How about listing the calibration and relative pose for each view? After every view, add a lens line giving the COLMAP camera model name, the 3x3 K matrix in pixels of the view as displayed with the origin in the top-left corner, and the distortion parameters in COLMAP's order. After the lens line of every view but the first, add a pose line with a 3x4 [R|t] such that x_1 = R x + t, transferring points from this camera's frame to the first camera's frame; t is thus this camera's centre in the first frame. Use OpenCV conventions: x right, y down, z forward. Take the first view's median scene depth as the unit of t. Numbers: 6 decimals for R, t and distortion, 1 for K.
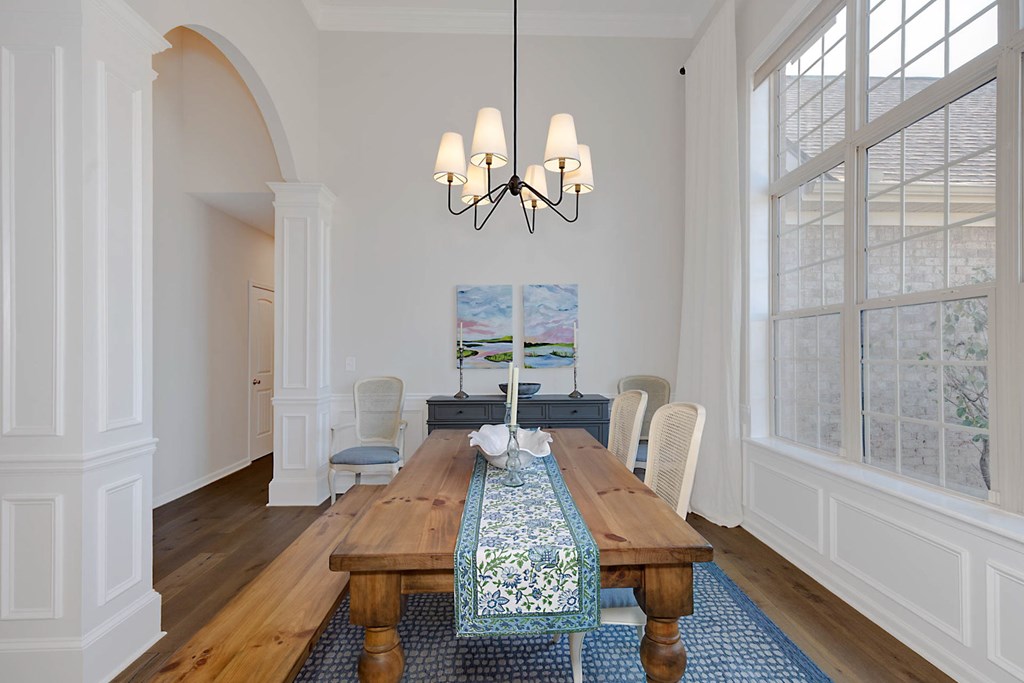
lens RADIAL K [[480.9, 0, 511.8], [0, 480.9, 354.9], [0, 0, 1]] dist [-0.000040, 0.000389]
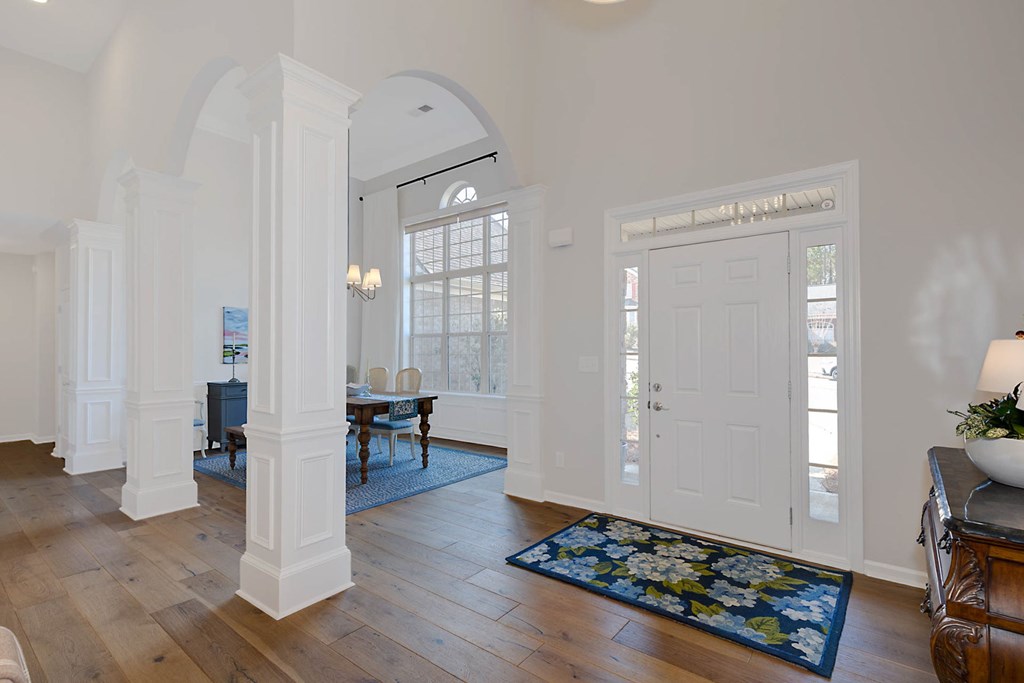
lens RADIAL K [[535.1, 0, 512.0], [0, 535.1, 341.5], [0, 0, 1]] dist [0.102920, -0.085019]
pose [[0.668085, 0.011173, 0.744001, -0.998541], [0.005643, 0.999782, -0.020081, -0.001410], [-0.744064, 0.017615, 0.667876, -1.006267]]
